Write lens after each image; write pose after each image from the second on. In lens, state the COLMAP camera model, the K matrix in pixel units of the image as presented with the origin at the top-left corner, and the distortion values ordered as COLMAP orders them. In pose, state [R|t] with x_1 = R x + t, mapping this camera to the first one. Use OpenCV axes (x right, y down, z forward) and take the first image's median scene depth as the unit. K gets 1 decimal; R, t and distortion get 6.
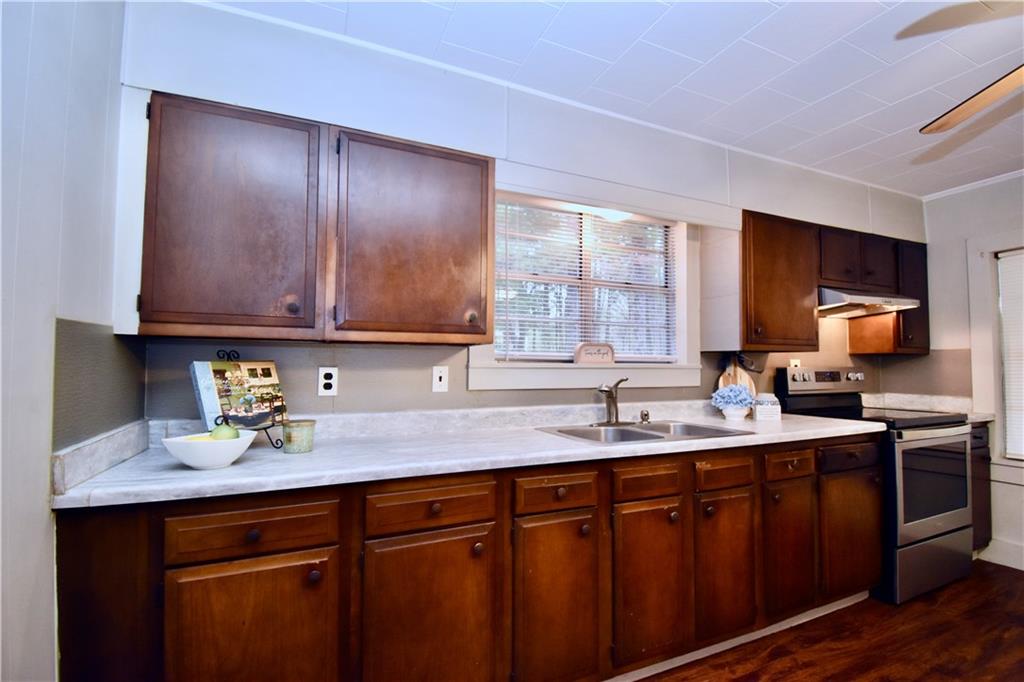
lens RADIAL K [[462.9, 0, 518.6], [0, 462.9, 343.4], [0, 0, 1]] dist [-0.000162, -0.000458]
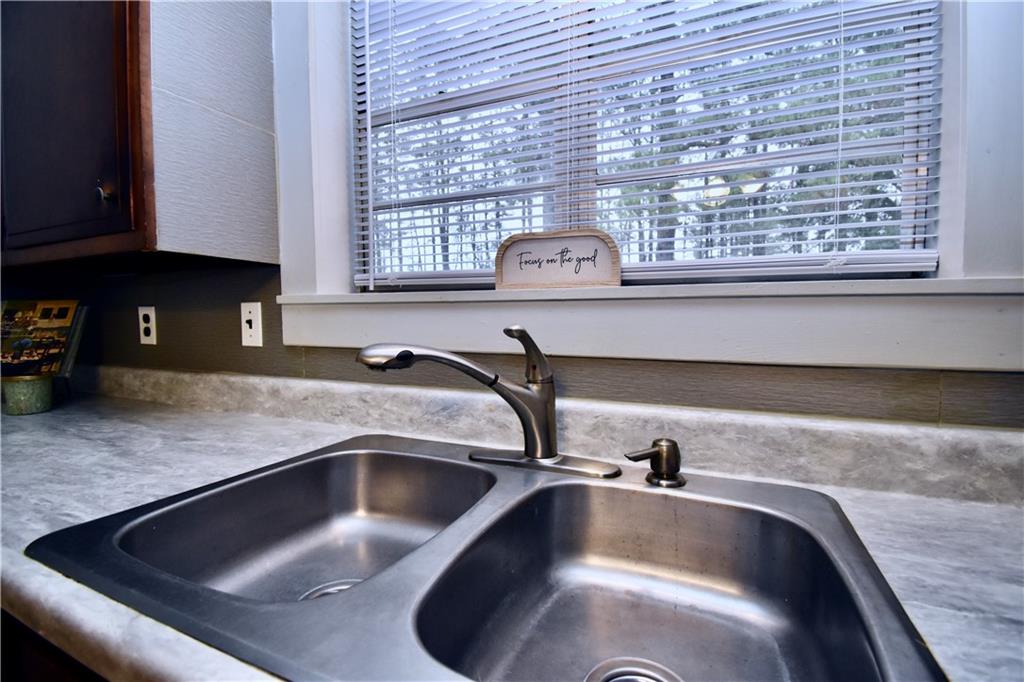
lens RADIAL K [[462.9, 0, 518.6], [0, 462.9, 343.4], [0, 0, 1]] dist [-0.000162, -0.000458]
pose [[0.650984, 0.035778, -0.758248, 0.550725], [0.037770, 0.996125, 0.079430, 0.072605], [0.758152, -0.080347, 0.647109, 0.955245]]
